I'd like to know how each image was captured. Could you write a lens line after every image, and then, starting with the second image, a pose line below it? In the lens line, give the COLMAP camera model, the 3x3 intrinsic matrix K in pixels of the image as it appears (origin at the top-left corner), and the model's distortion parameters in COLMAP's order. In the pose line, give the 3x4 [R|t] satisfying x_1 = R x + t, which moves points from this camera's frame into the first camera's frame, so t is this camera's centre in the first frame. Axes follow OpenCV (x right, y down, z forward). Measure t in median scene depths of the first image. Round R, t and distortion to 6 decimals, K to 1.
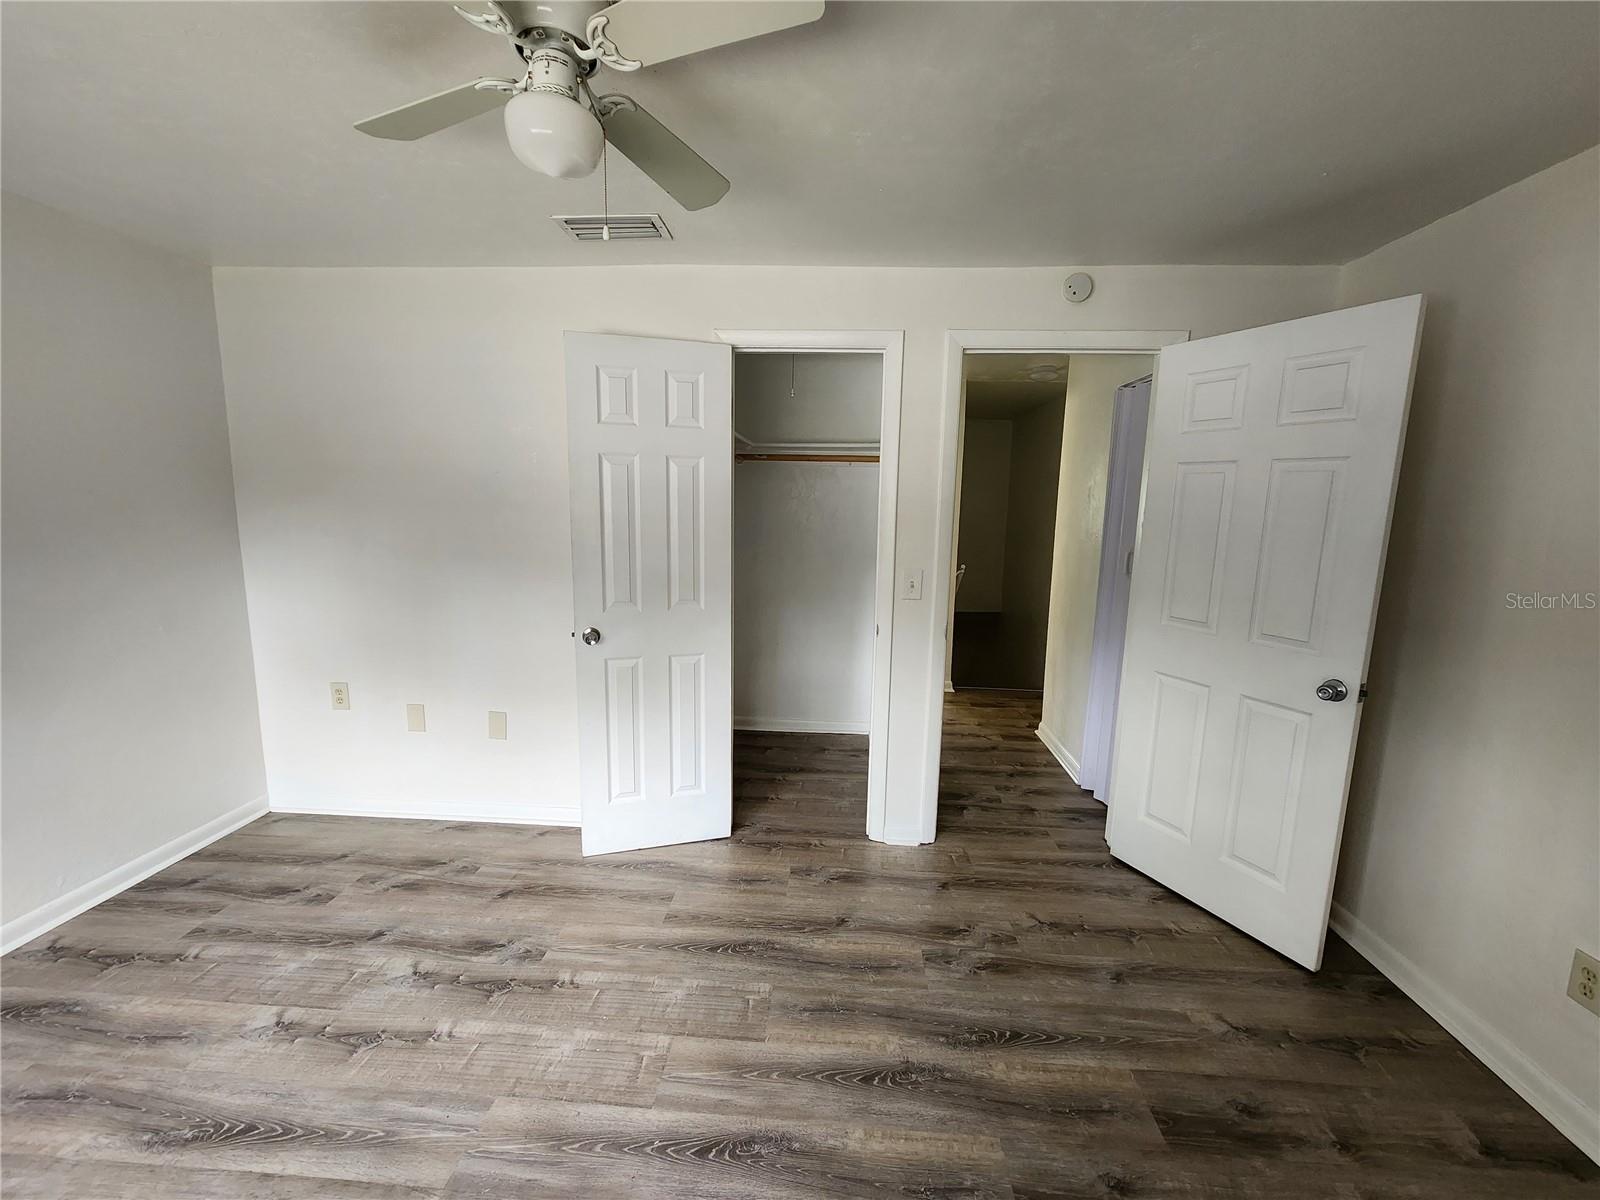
lens RADIAL K [[658.1, 0, 801.0], [0, 658.1, 599.8], [0, 0, 1]] dist [0.001448, -0.000651]
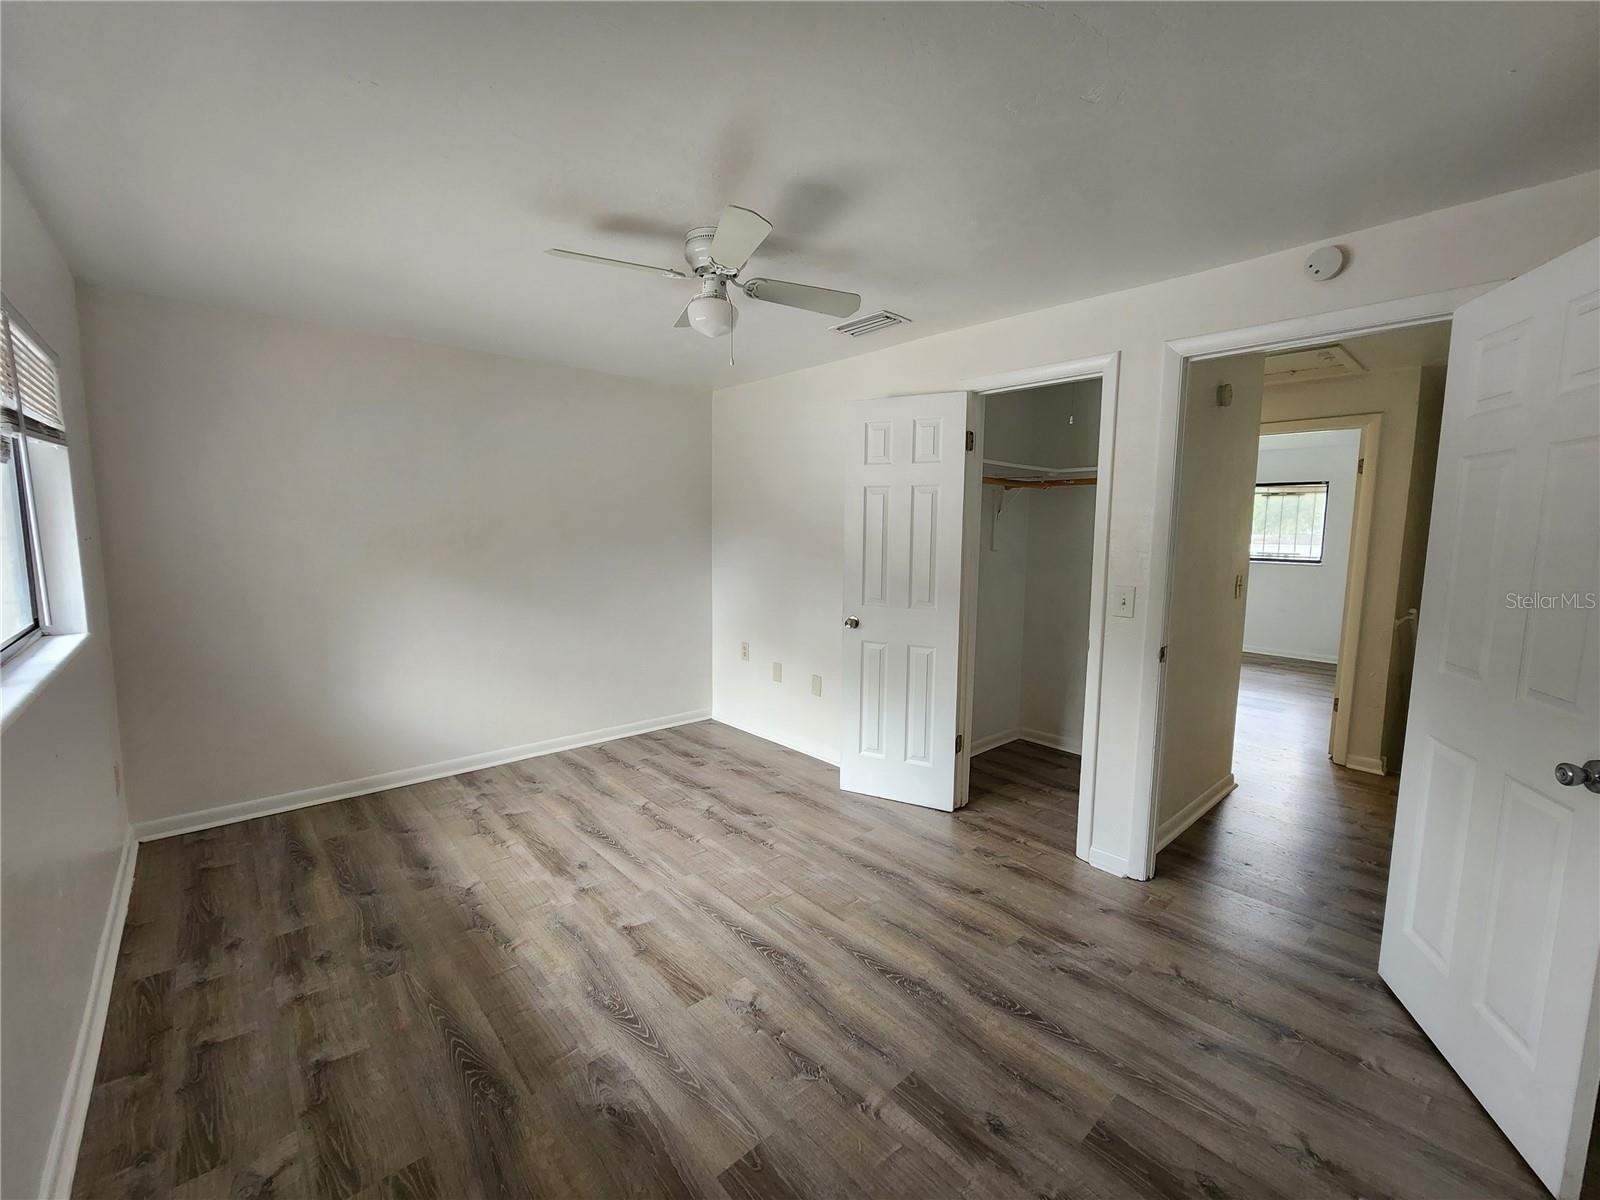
lens RADIAL K [[658.1, 0, 801.0], [0, 658.1, 599.8], [0, 0, 1]] dist [0.001448, -0.000651]
pose [[0.719064, 0.063281, -0.692057, 0.643326], [-0.102629, 0.994596, -0.015689, 0.050226], [0.687324, 0.082307, 0.721673, -0.054060]]
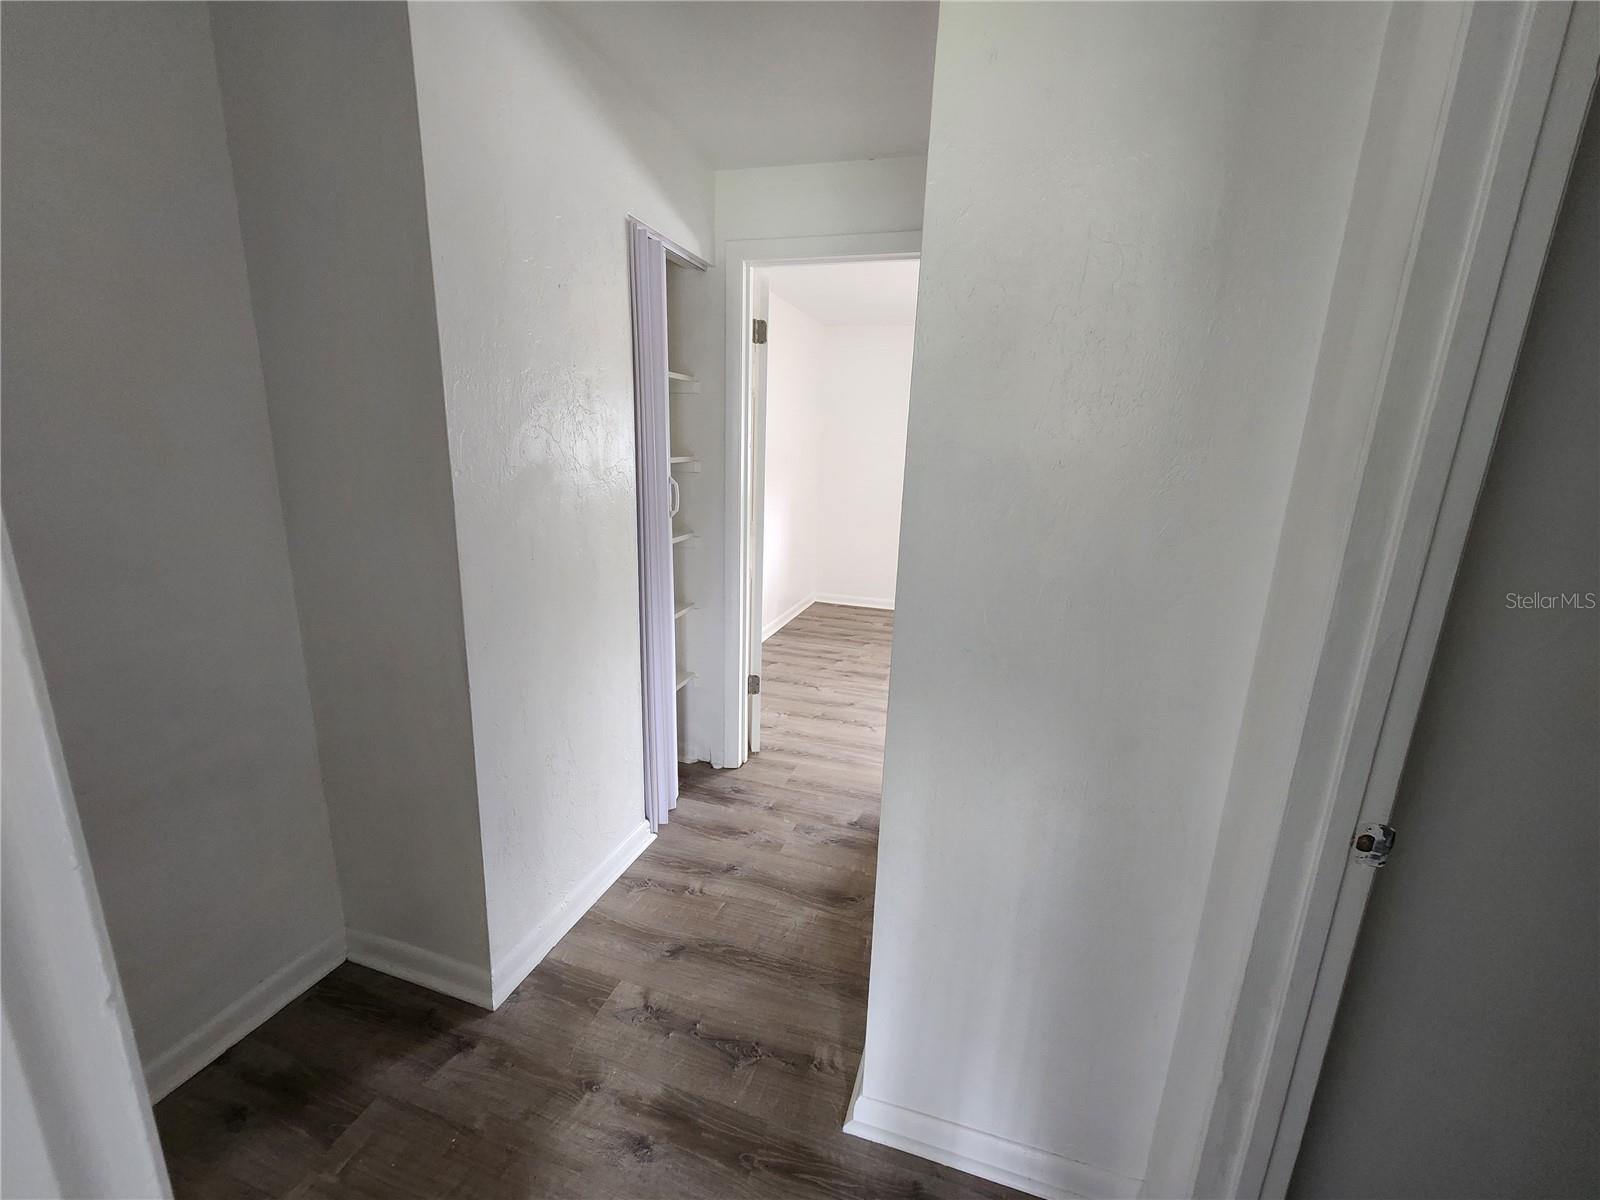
lens RADIAL K [[658.1, 0, 801.0], [0, 658.1, 599.8], [0, 0, 1]] dist [0.001448, -0.000651]
pose [[-0.969518, -0.107665, 0.220098, 0.247449], [-0.016941, 0.925591, 0.378145, -0.348999], [-0.244433, 0.362890, -0.899201, 2.476039]]
